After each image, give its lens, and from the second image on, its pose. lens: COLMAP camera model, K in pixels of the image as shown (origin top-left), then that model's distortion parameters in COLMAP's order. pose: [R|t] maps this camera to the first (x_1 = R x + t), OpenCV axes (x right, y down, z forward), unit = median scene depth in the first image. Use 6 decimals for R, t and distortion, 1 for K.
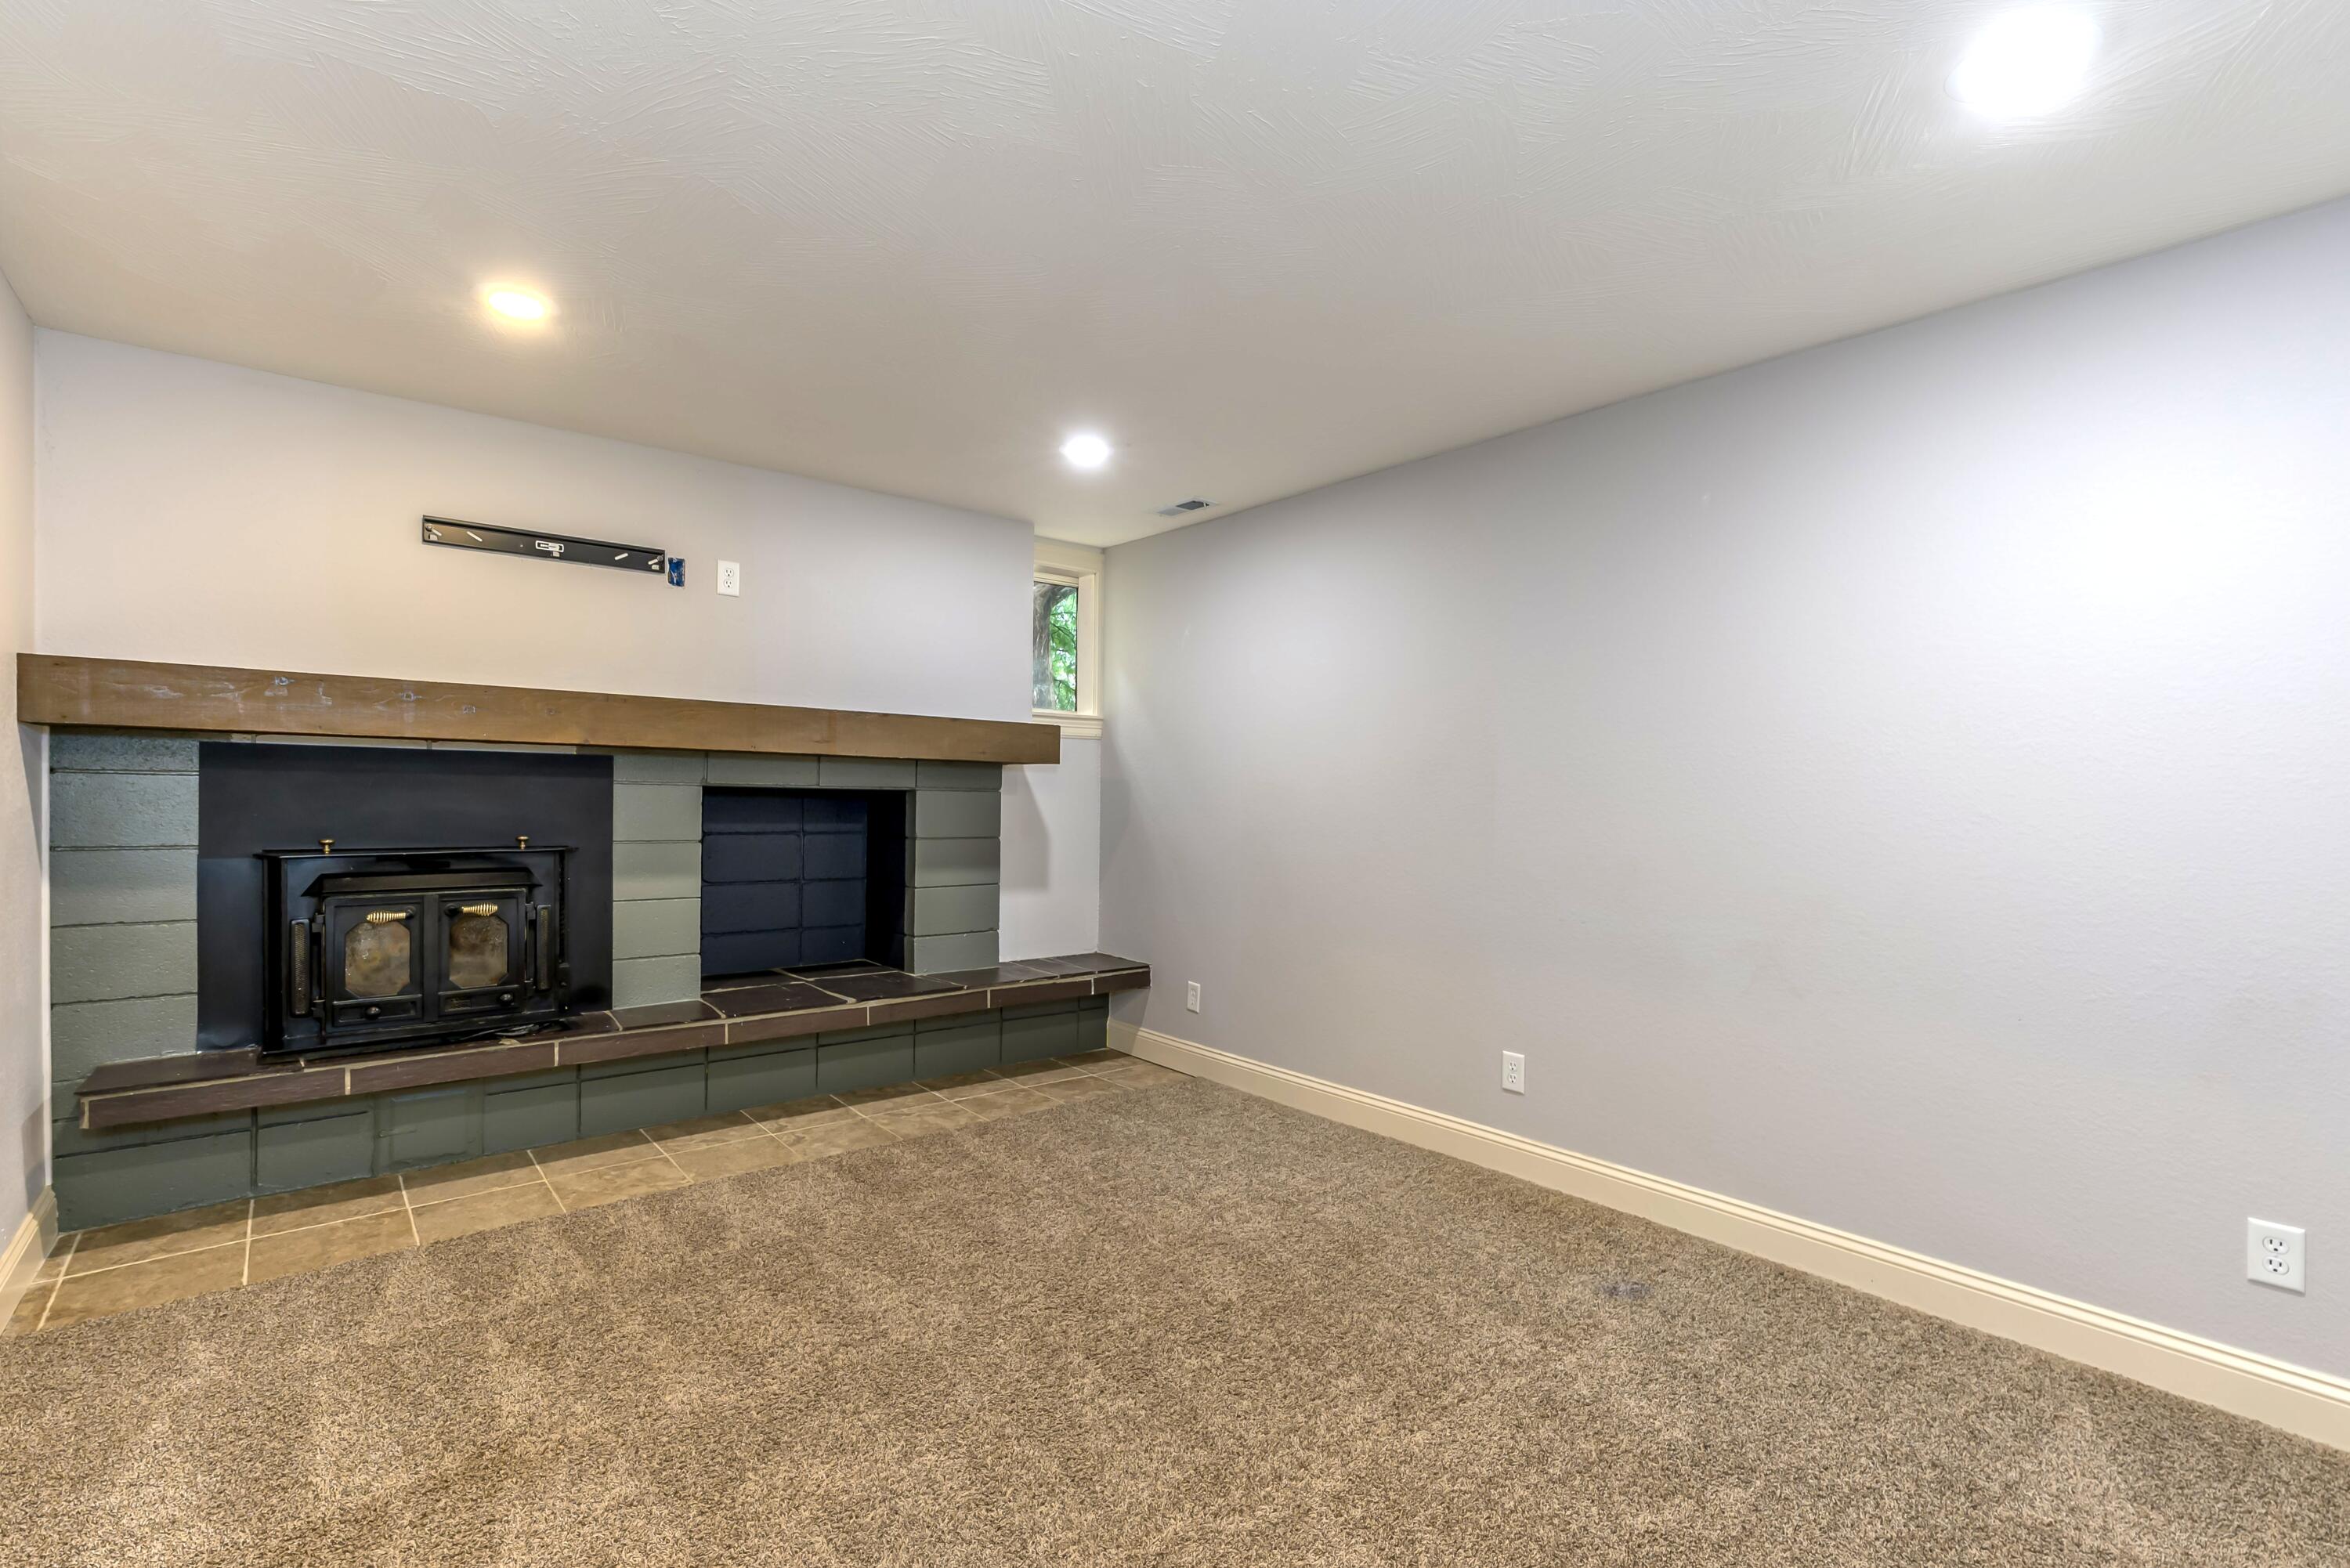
lens RADIAL K [[1070.3, 0, 1176.9], [0, 1070.3, 795.8], [0, 0, 1]] dist [-0.001853, 0.000701]
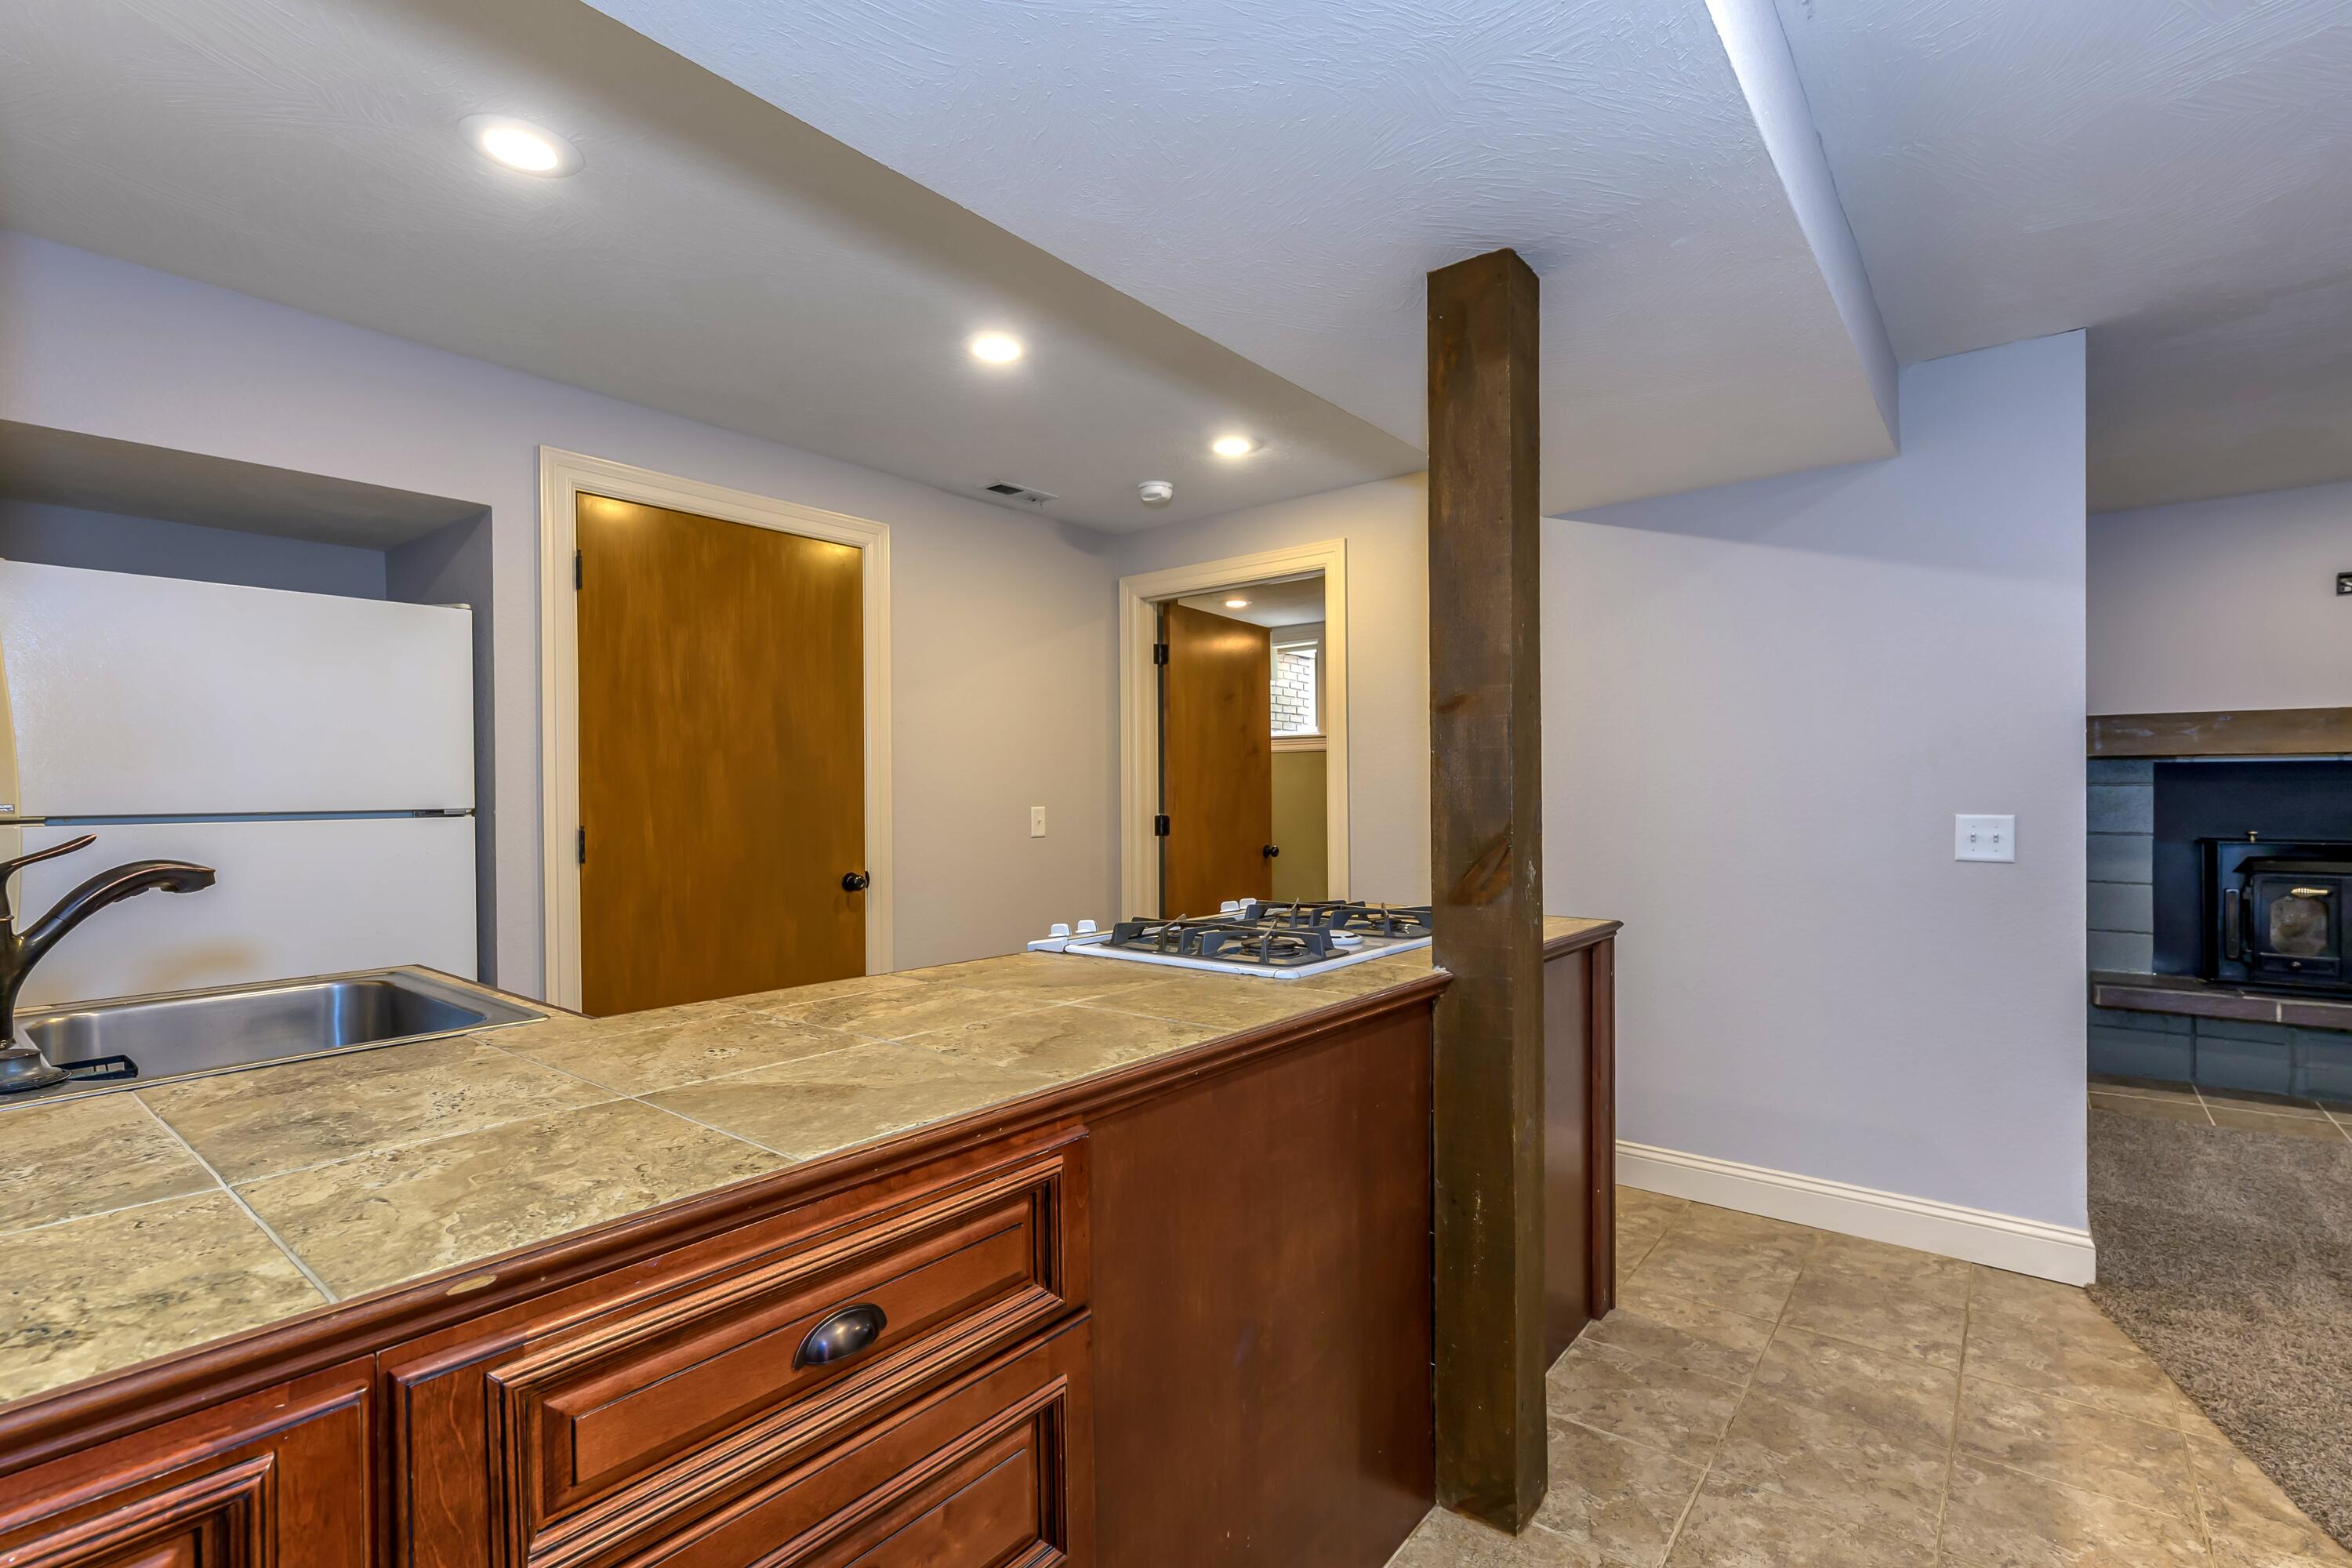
lens RADIAL K [[1071.2, 0, 1183.7], [0, 1071.2, 804.1], [0, 0, 1]] dist [-0.001853, 0.000701]
pose [[0.210814, -0.006061, -0.977508, 0.239000], [0.004365, 0.999977, -0.005259, 0.007797], [0.977517, -0.003158, 0.210835, -0.603429]]
